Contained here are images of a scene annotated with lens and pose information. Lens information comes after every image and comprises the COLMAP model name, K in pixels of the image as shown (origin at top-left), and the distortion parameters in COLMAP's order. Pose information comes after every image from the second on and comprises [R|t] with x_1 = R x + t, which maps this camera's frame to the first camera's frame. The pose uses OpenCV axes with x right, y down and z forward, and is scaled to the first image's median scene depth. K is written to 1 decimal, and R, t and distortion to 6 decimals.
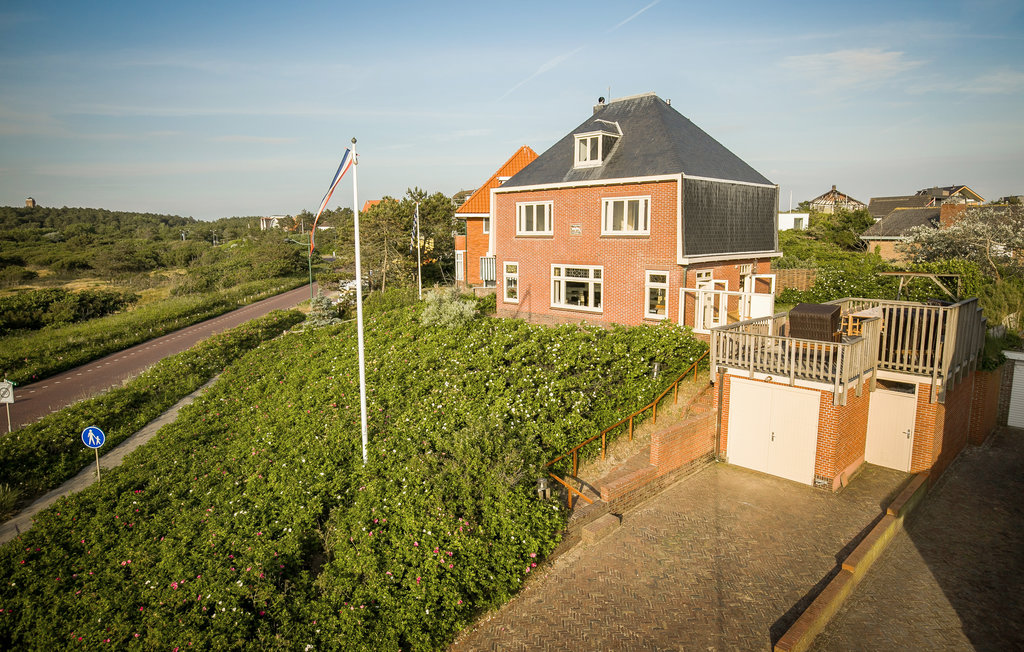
lens RADIAL K [[612.4, 0, 512.0], [0, 612.4, 326.0], [0, 0, 1]] dist [-0.012796, -0.000071]
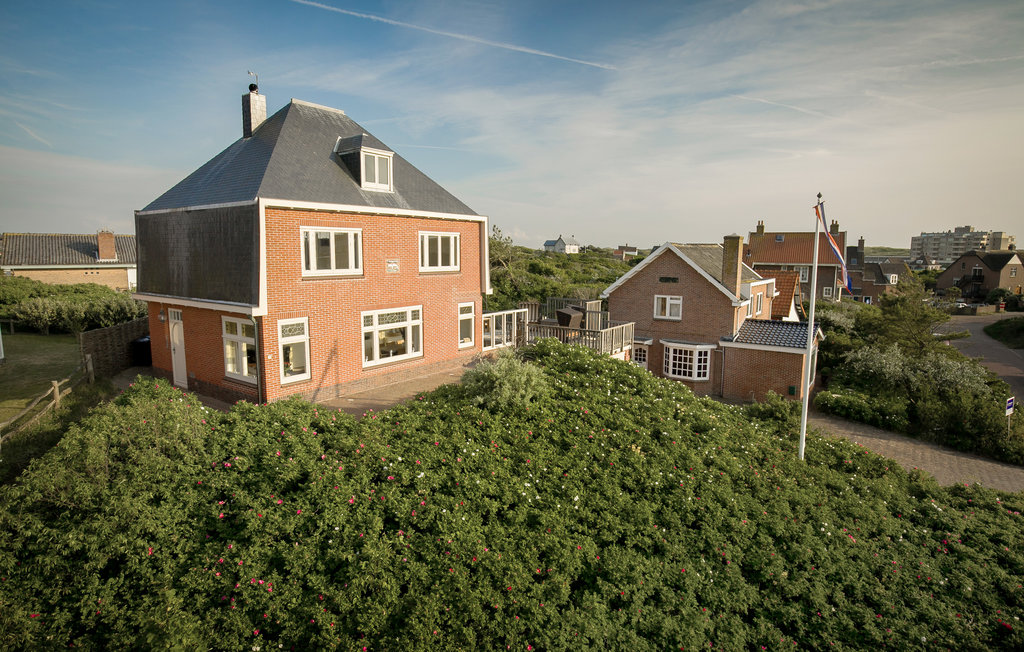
lens RADIAL K [[560.6, 0, 512.0], [0, 560.6, 326.0], [0, 0, 1]] dist [-0.032897, 0.000094]
pose [[-0.171830, -0.113669, 0.978547, -0.648939], [0.158677, 0.977157, 0.141371, -0.153576], [-0.972263, 0.179565, -0.149869, 0.932972]]
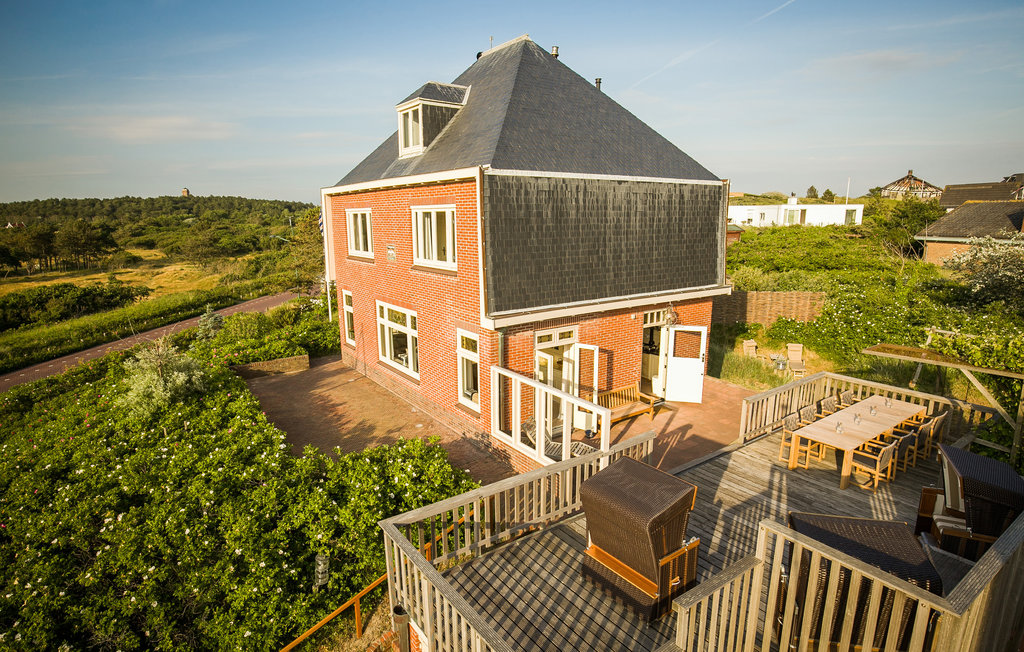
lens RADIAL K [[555.8, 0, 512.0], [0, 555.8, 326.0], [0, 0, 1]] dist [-0.026523, 0.000547]
pose [[0.988583, 0.027367, -0.148168, 0.311772], [-0.020655, 0.998697, 0.046655, -0.105320], [0.149252, -0.043062, 0.987861, 0.407348]]
